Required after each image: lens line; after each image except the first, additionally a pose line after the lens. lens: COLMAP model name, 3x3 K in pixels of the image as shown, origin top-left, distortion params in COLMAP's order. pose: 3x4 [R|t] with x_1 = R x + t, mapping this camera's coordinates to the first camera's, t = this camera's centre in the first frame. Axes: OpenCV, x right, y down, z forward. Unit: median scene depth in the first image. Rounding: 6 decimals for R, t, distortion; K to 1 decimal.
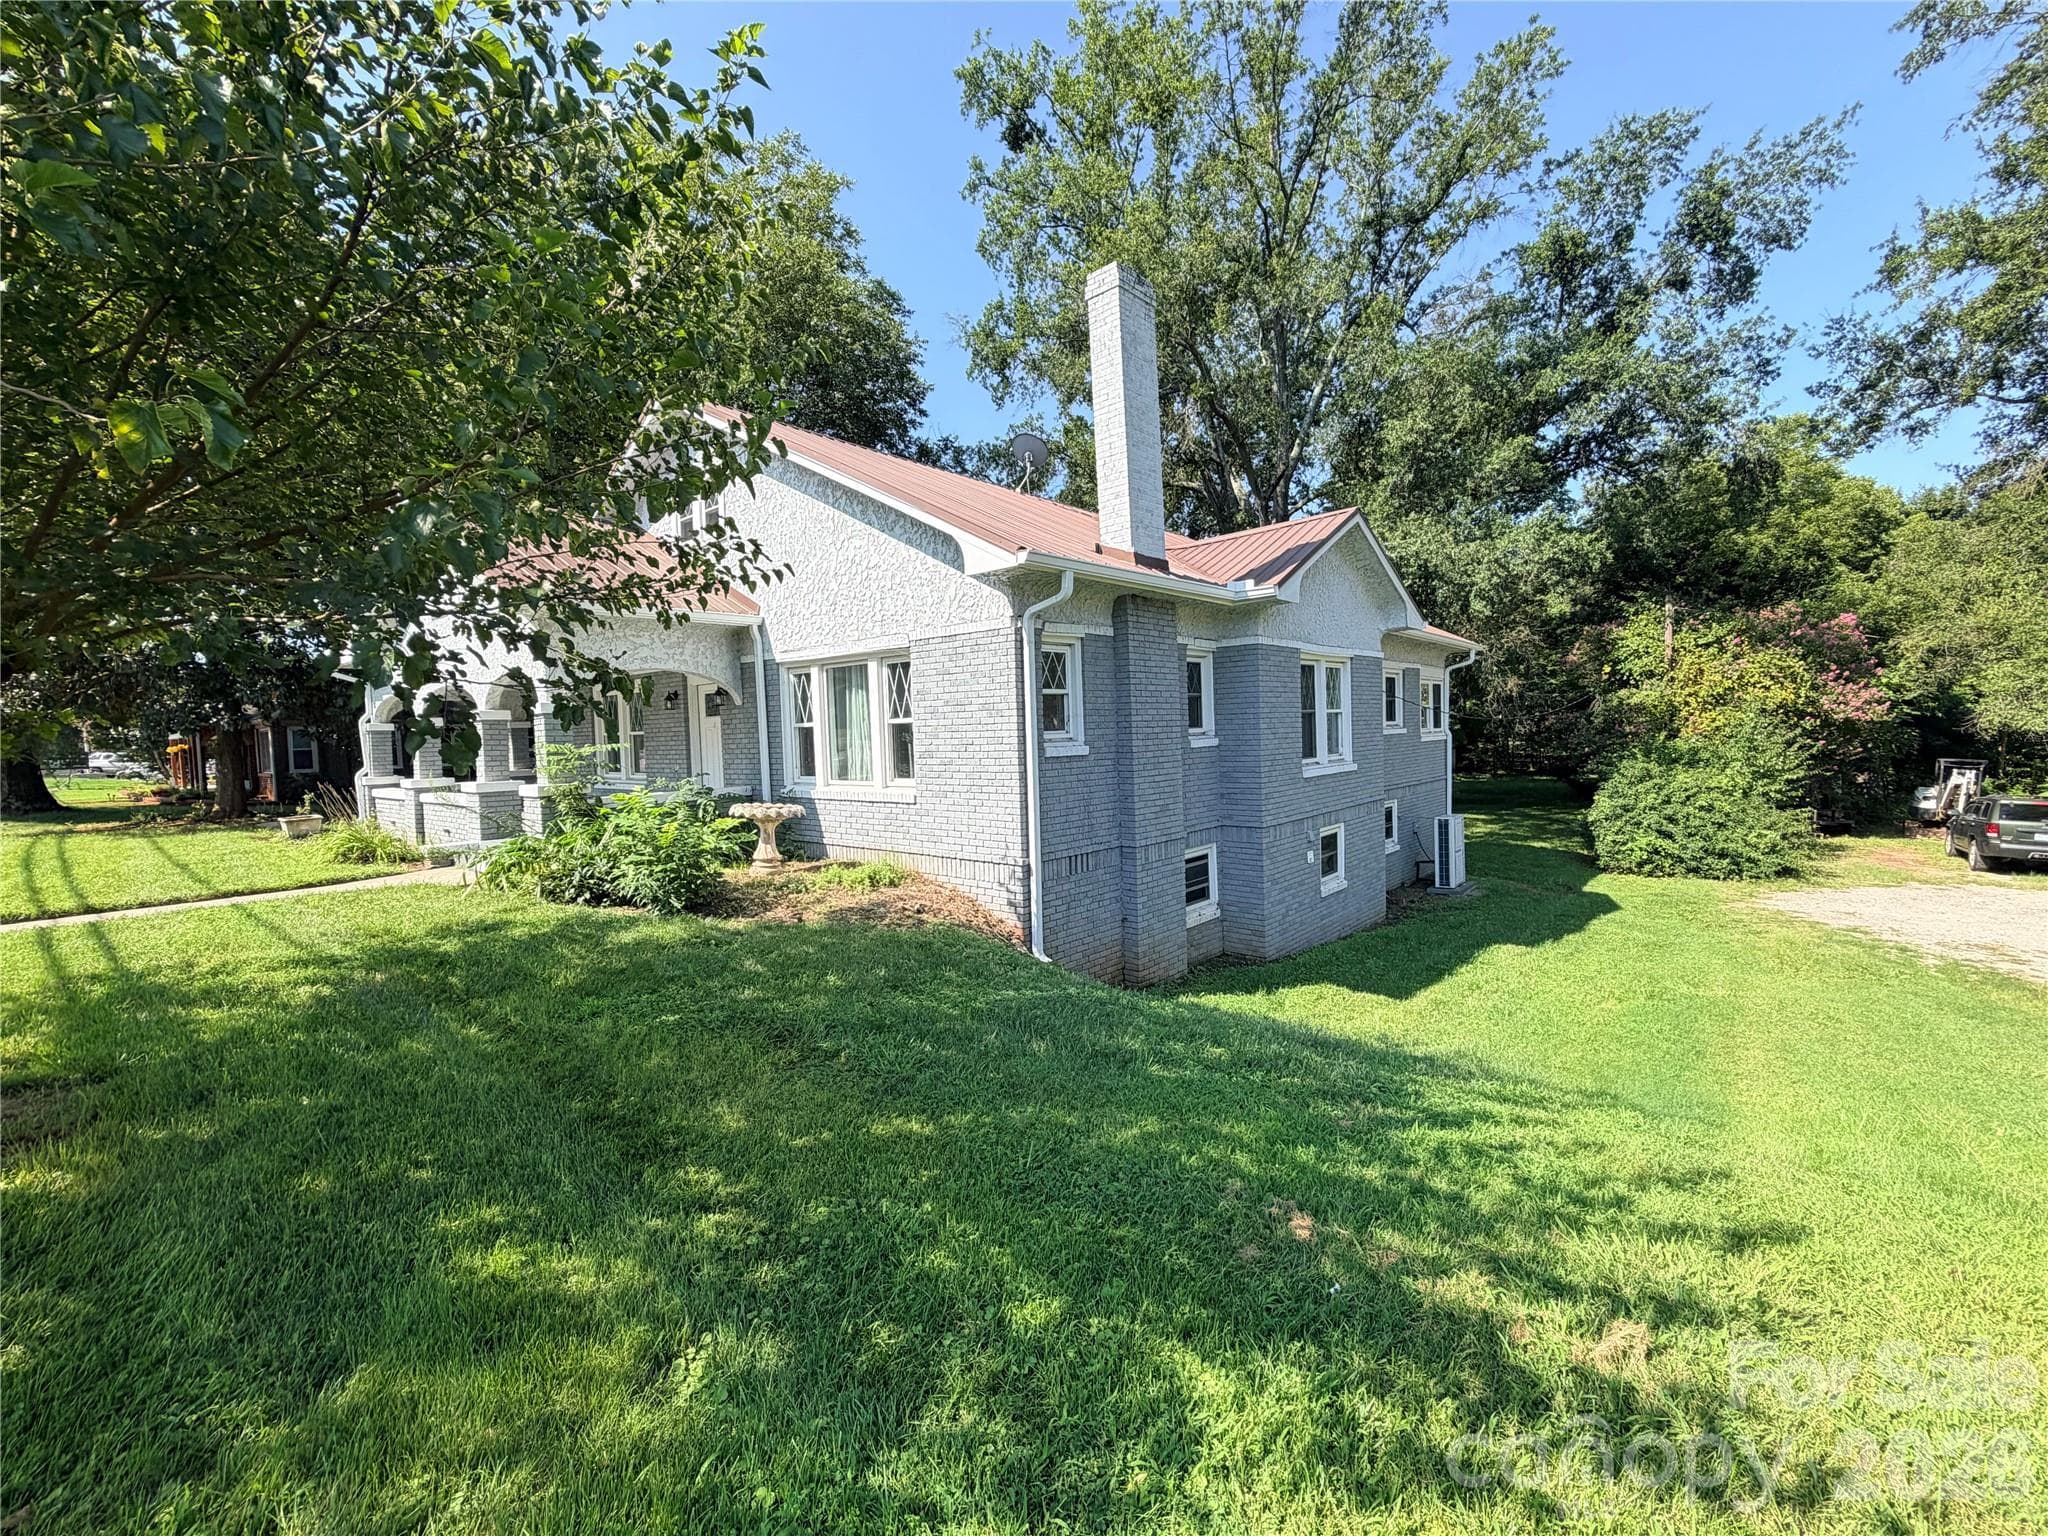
lens RADIAL K [[863.2, 0, 1019.6], [0, 863.2, 772.2], [0, 0, 1]] dist [-0.006175, 0.002375]
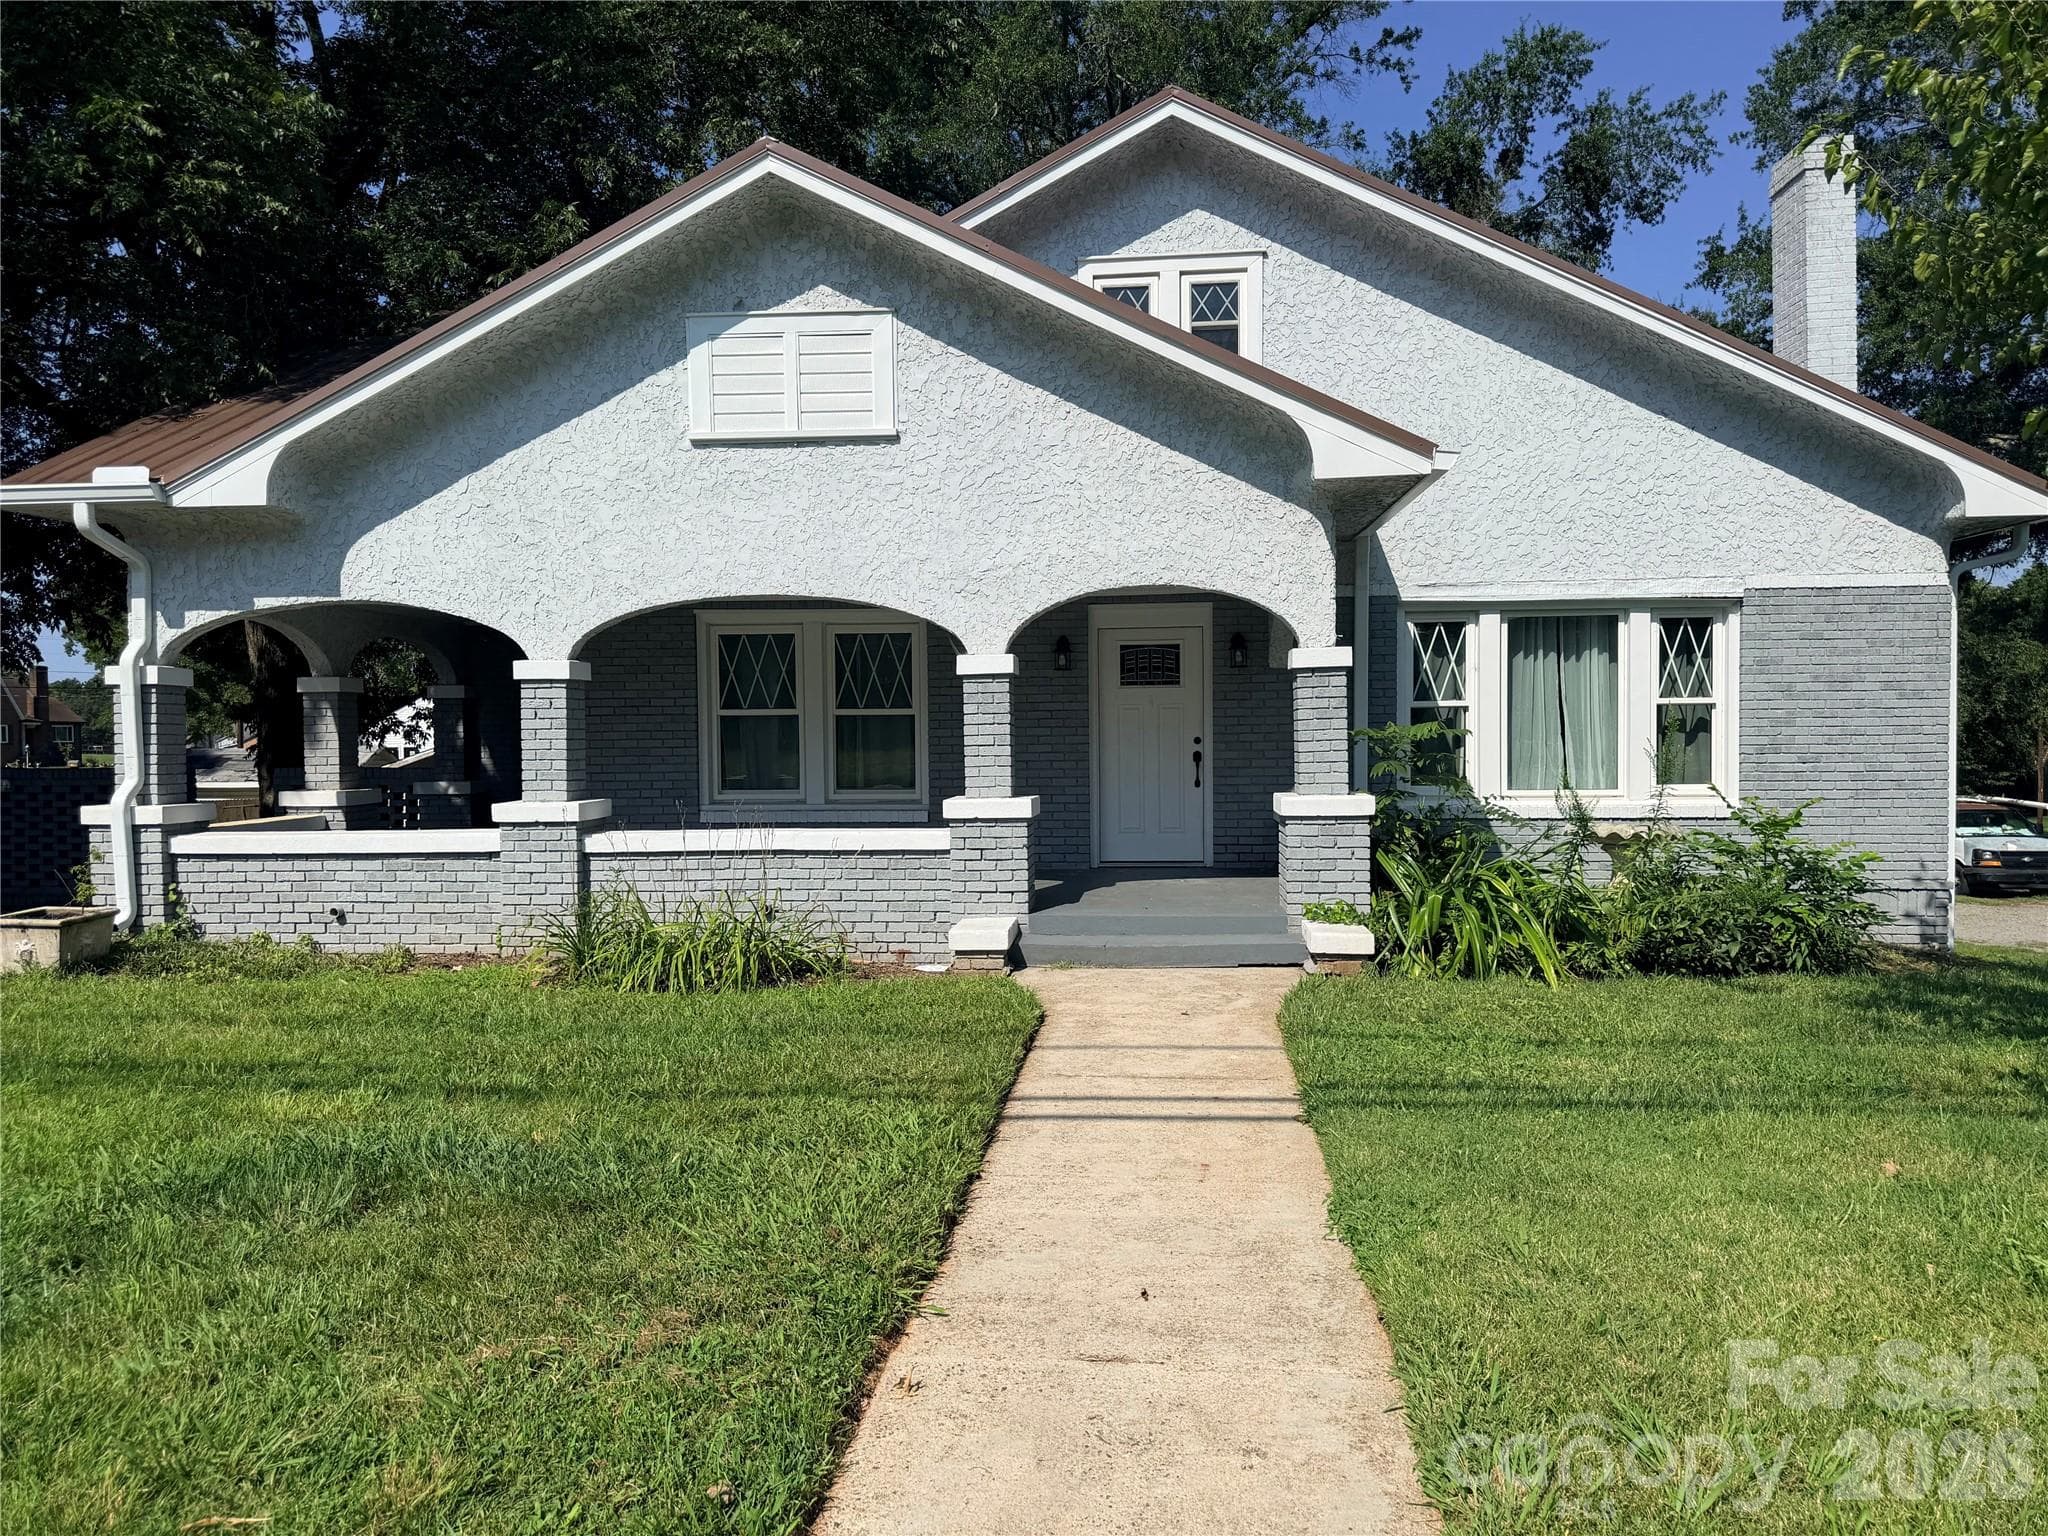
lens RADIAL K [[1443.9, 0, 1022.2], [0, 1443.9, 776.2], [0, 0, 1]] dist [0.037012, -0.014372]
pose [[0.798975, 0.001378, 0.601362, -0.832710], [0.015230, 0.999630, -0.022526, 0.013493], [-0.601171, 0.027156, 0.798659, 0.246374]]
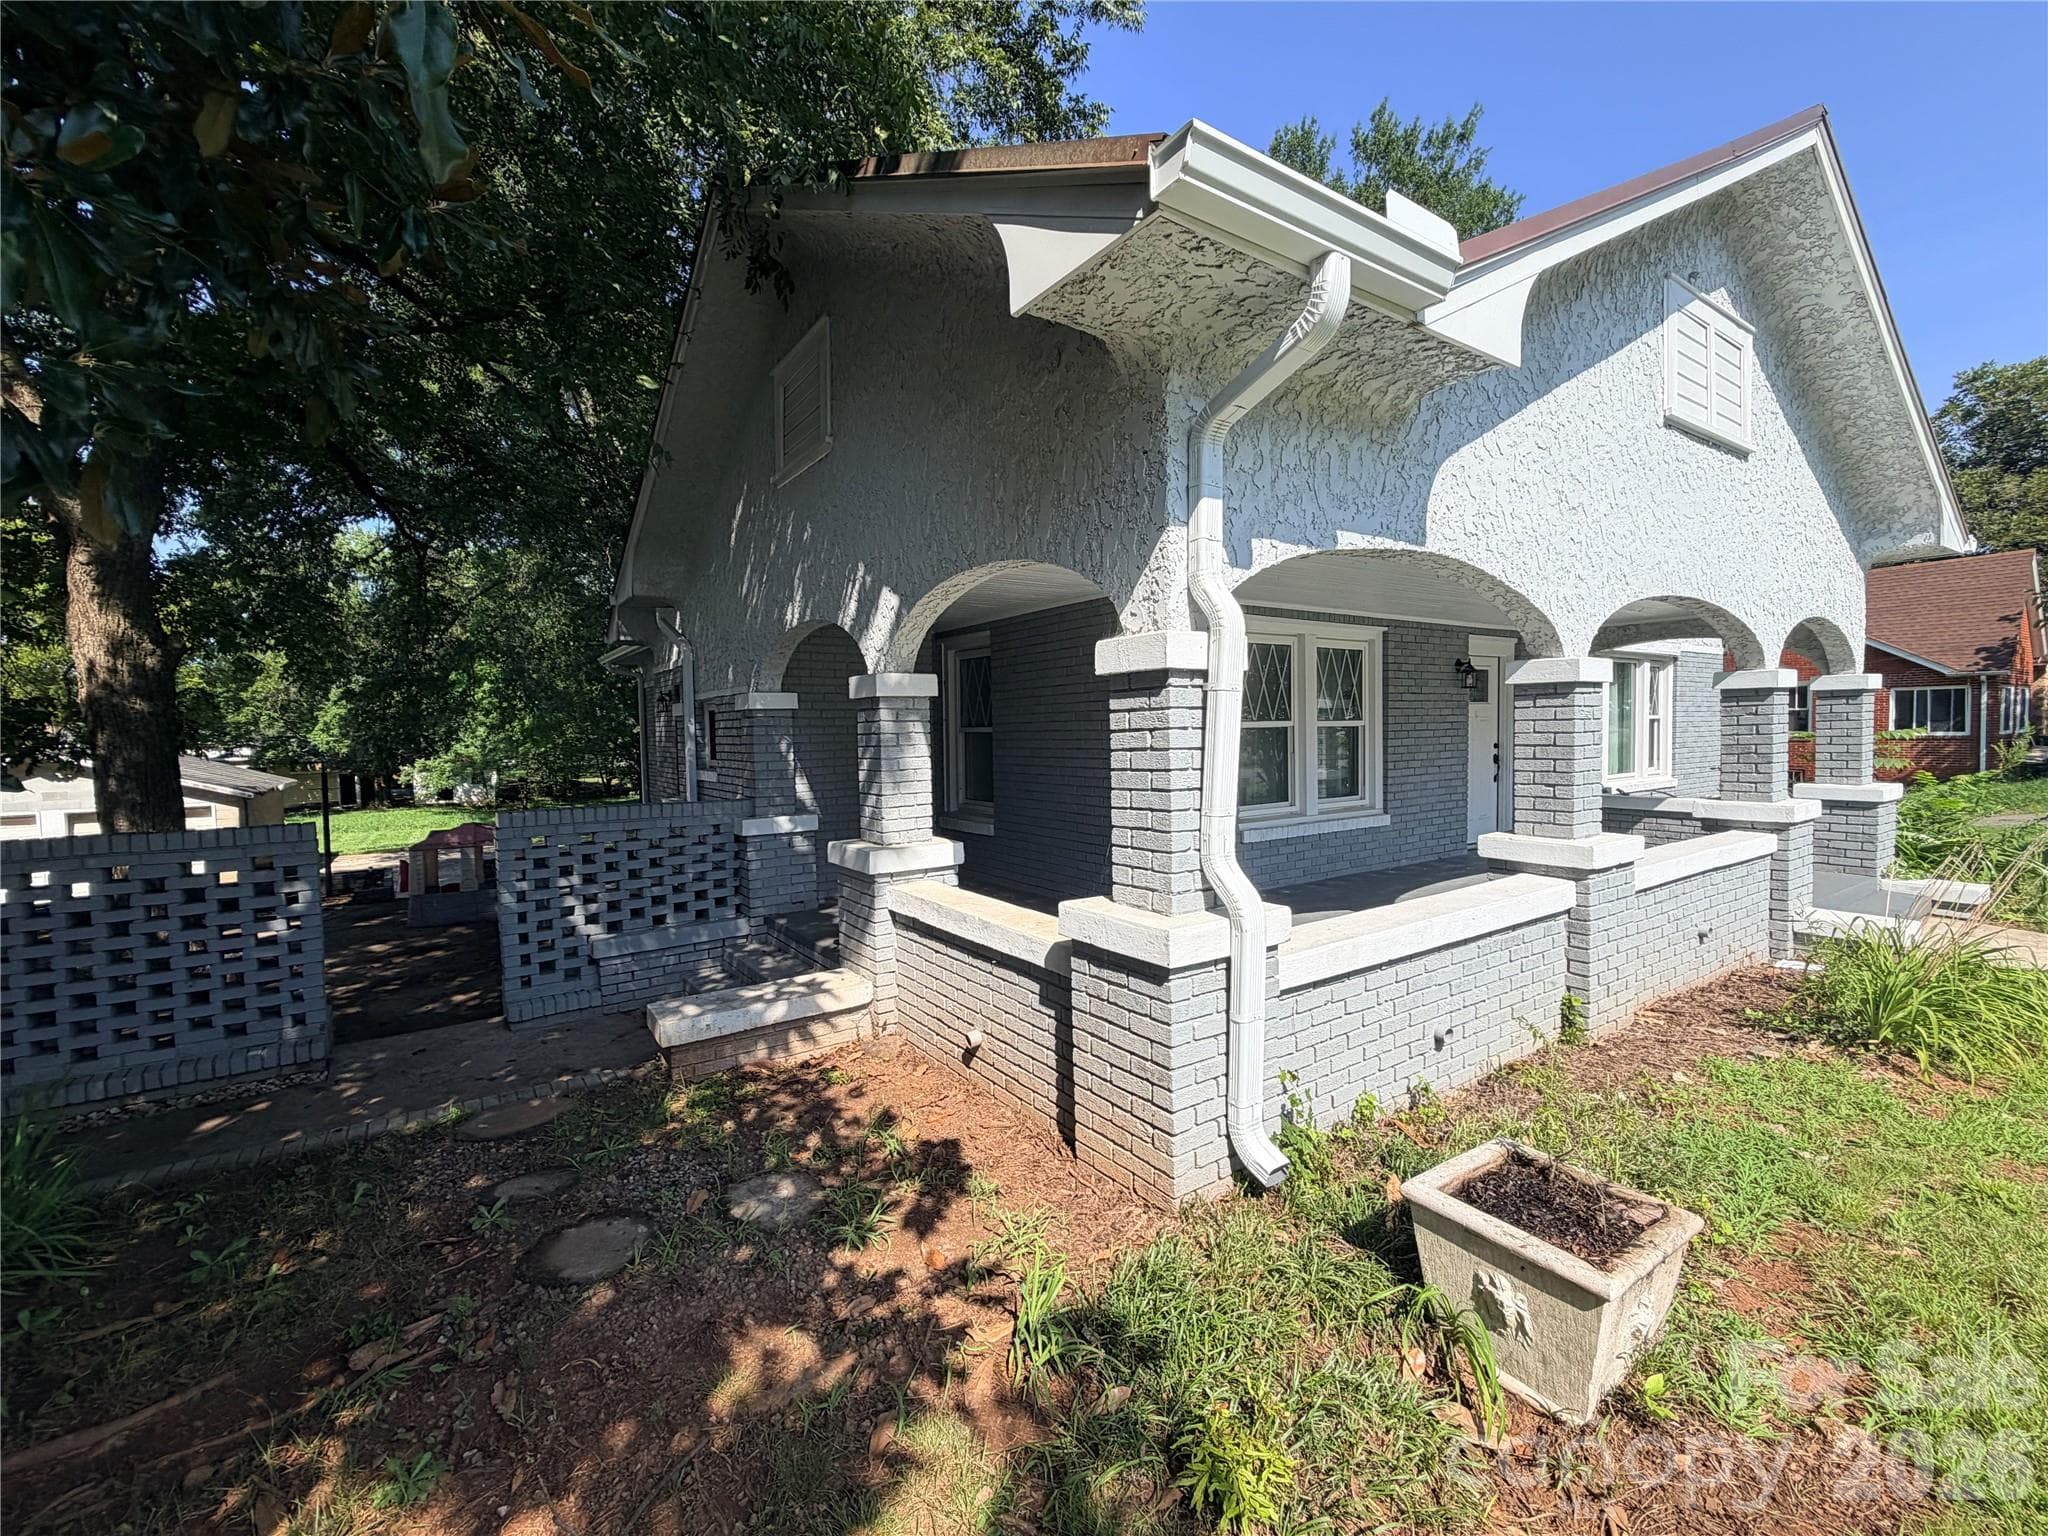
lens RADIAL K [[863.2, 0, 1030.1], [0, 863.2, 765.3], [0, 0, 1]] dist [-0.006175, 0.002375]
pose [[0.249076, -0.018275, 0.968312, -0.952191], [0.056910, 0.998370, 0.004203, -0.030231], [-0.966810, 0.054060, 0.249710, 0.991452]]
